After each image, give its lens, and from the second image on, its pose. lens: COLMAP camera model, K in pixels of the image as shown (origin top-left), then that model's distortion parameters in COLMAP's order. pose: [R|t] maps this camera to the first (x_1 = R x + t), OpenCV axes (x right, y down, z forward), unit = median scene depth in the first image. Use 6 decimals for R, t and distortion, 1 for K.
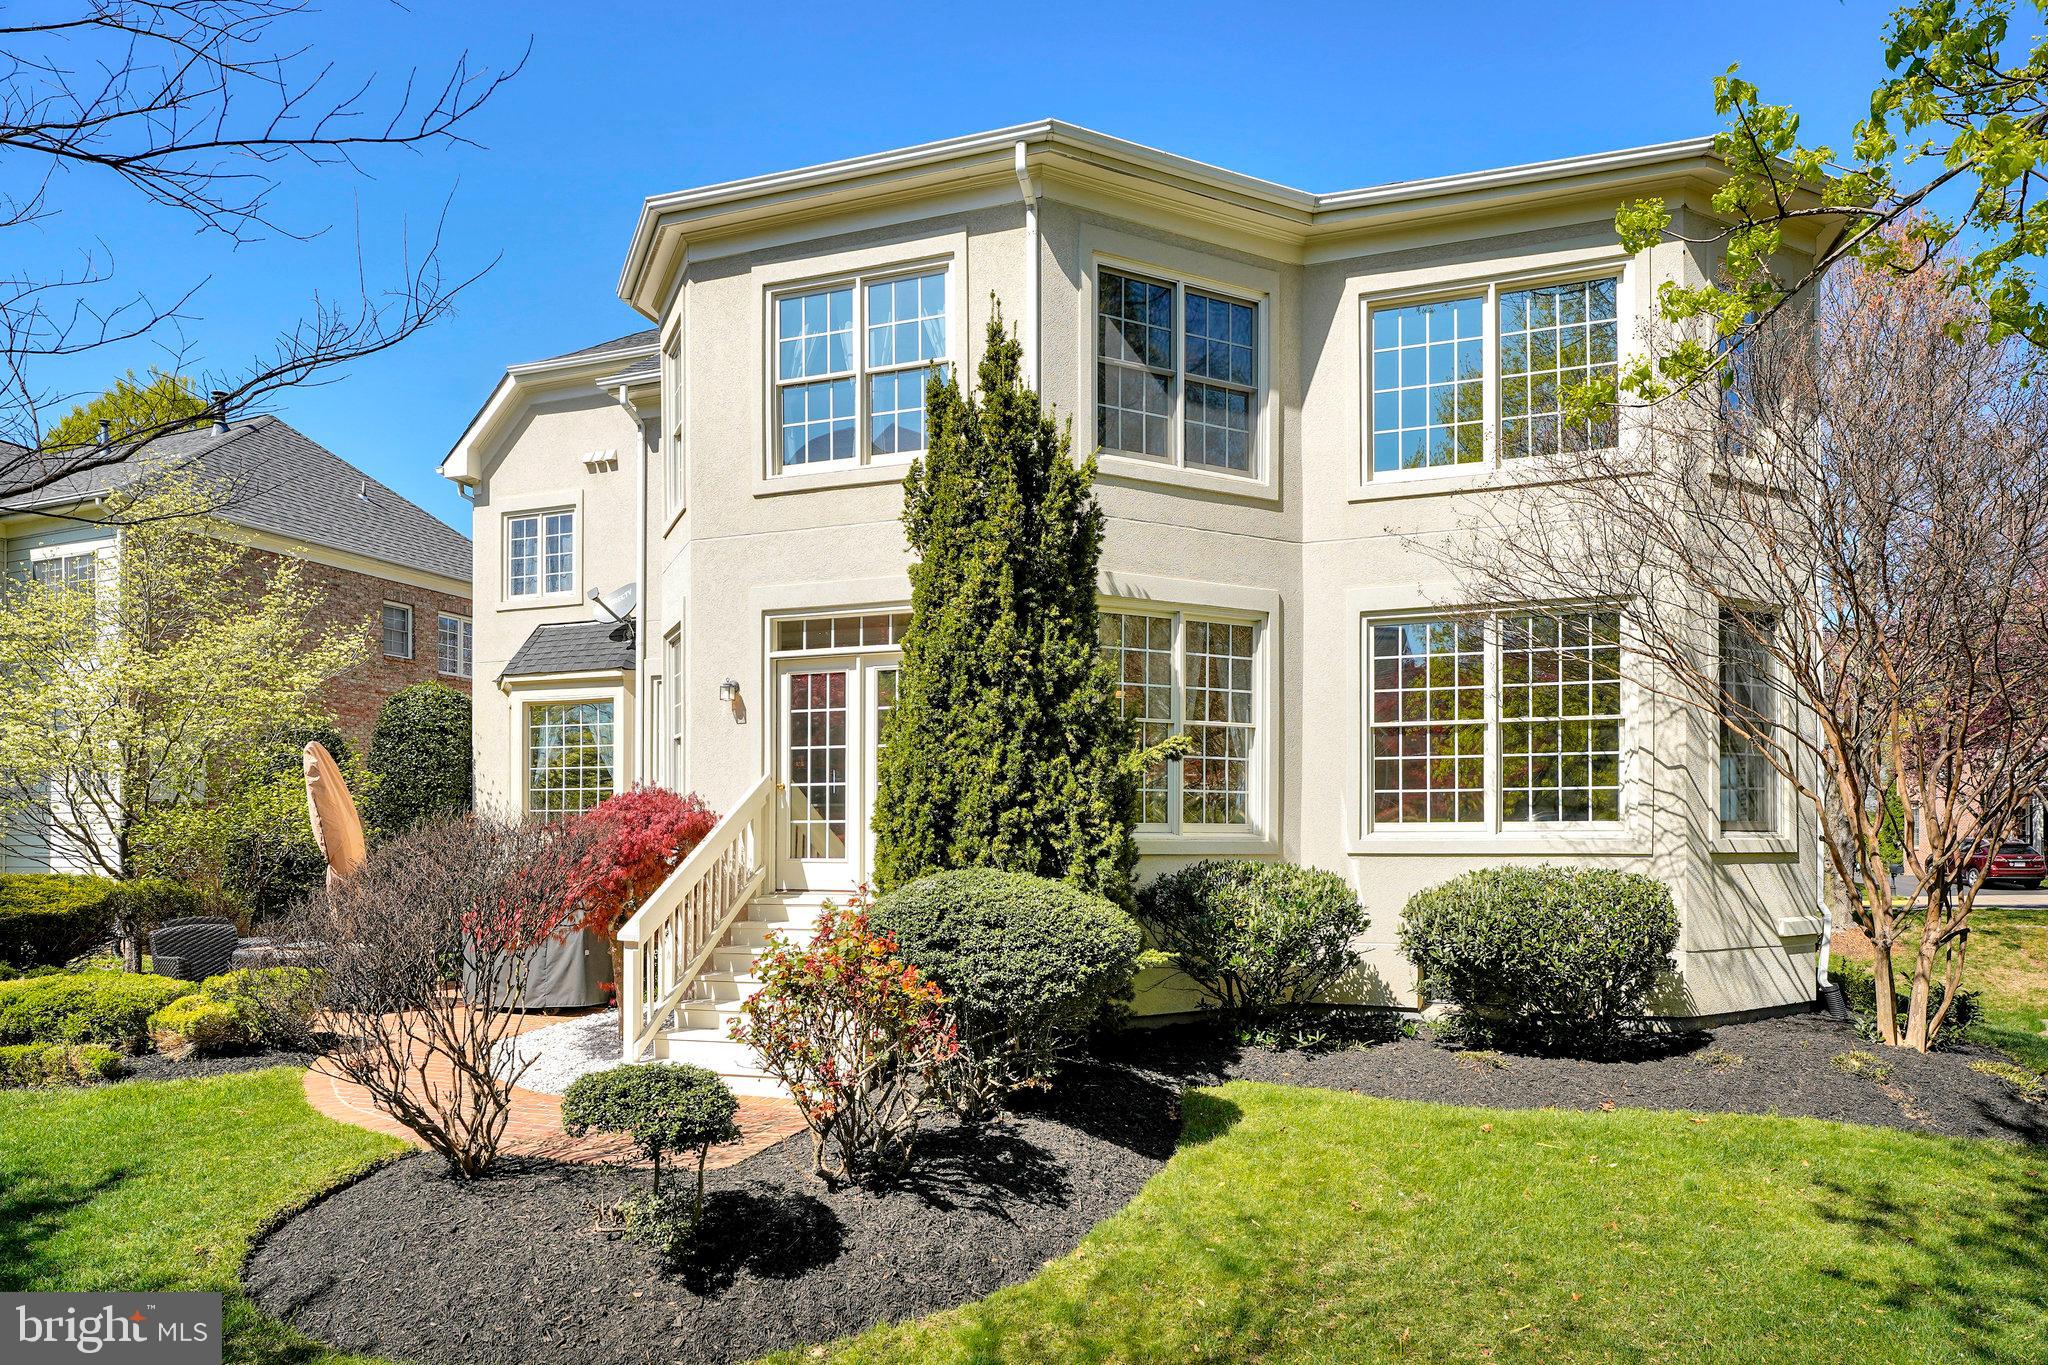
lens RADIAL K [[1182.7, 0, 1024.7], [0, 1182.7, 835.6], [0, 0, 1]] dist [0.001291, -0.000162]
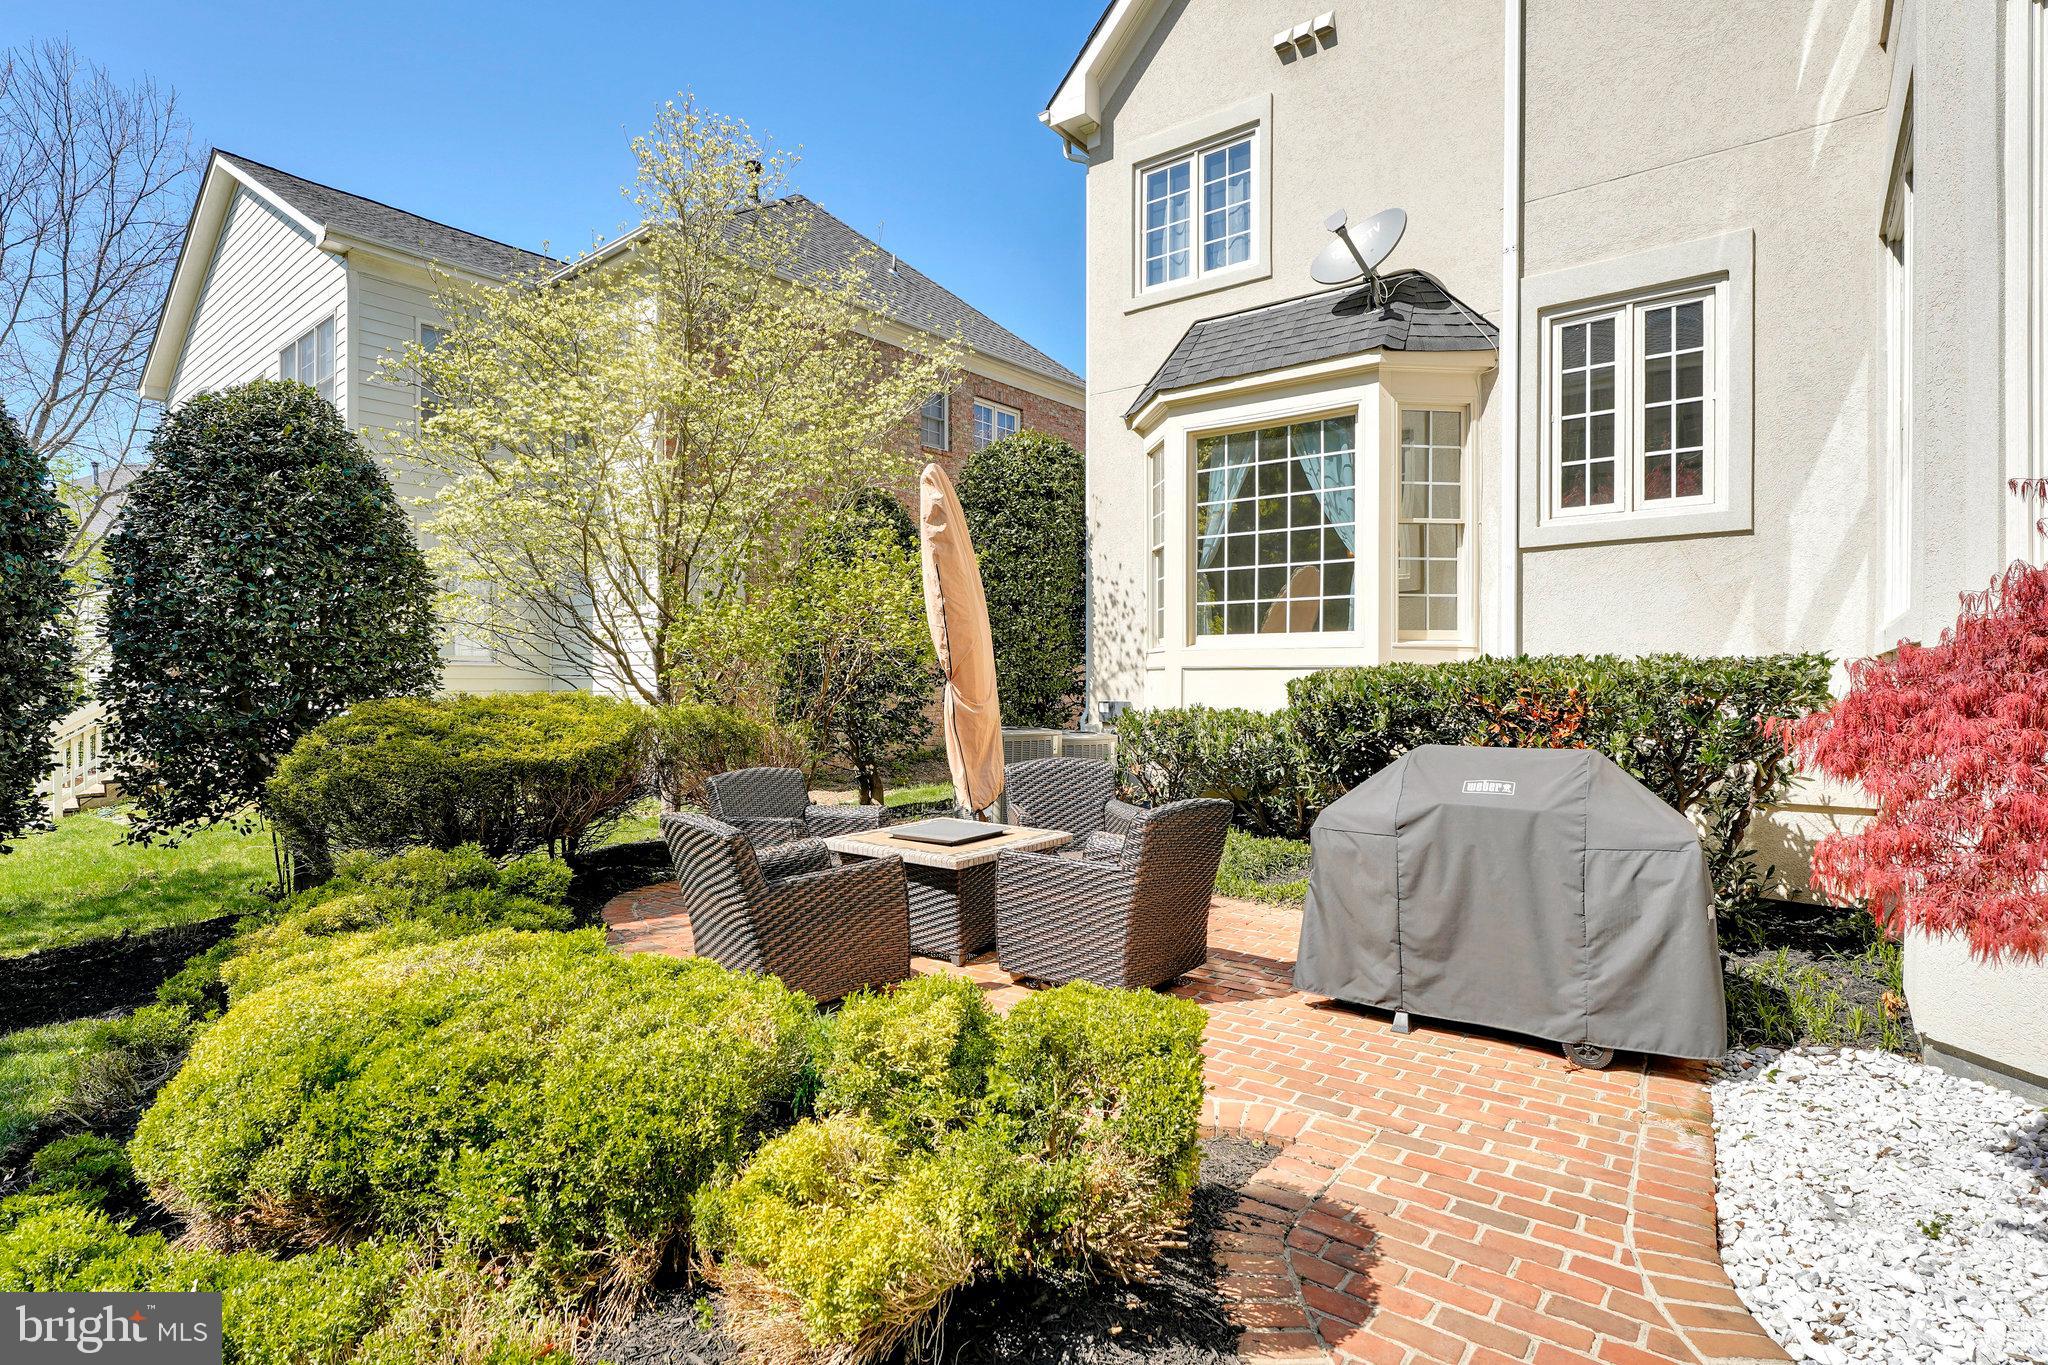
lens RADIAL K [[1035.0, 0, 1024.0], [0, 1035.0, 682.5], [0, 0, 1]] dist [0.010821, -0.000090]
pose [[0.948741, 0.002273, -0.316046, -0.323129], [-0.000865, 0.999989, 0.004595, 0.018688], [0.316053, -0.004086, 0.948733, 0.433899]]
